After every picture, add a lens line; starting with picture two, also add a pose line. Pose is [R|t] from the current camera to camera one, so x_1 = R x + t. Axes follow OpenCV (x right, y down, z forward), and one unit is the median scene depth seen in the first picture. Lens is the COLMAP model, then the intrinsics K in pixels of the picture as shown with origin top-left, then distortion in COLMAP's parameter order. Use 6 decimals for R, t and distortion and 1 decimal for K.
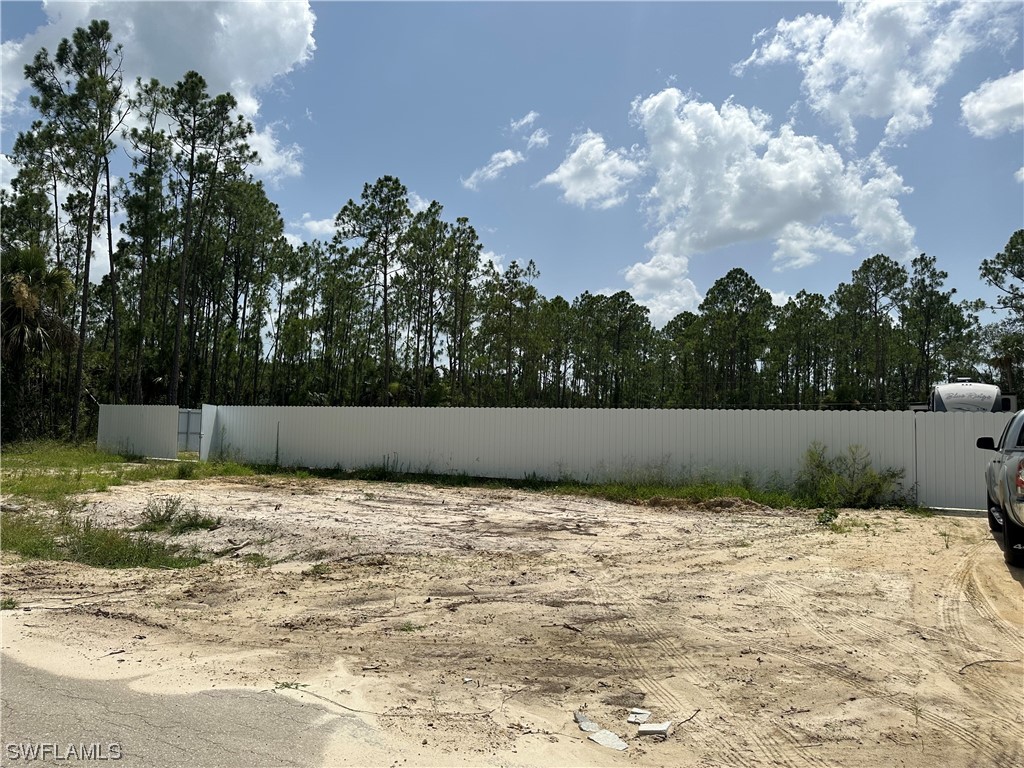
lens RADIAL K [[716.6, 0, 515.6], [0, 716.6, 382.1], [0, 0, 1]] dist [0.120061, -0.182833]
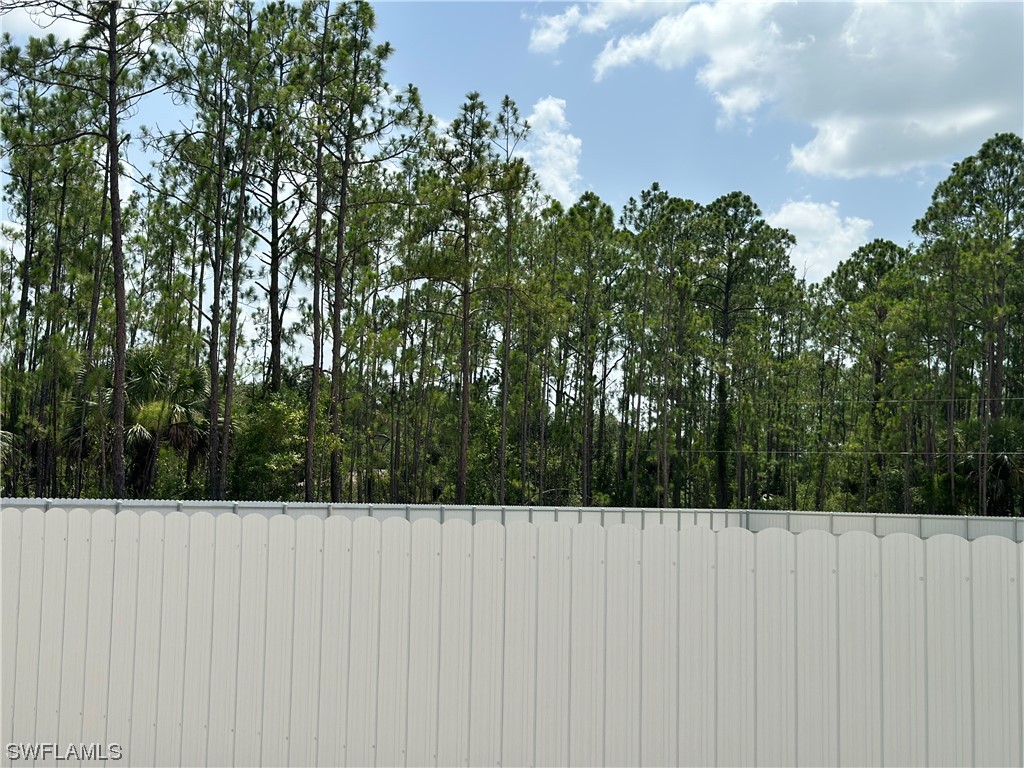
lens RADIAL K [[1410.1, 0, 492.8], [0, 1410.1, 408.2], [0, 0, 1]] dist [0.132847, -0.165502]
pose [[0.999942, -0.004361, -0.009843, 0.009490], [0.004386, 0.999987, 0.002524, 0.001823], [0.009832, -0.002567, 0.999948, 0.142045]]
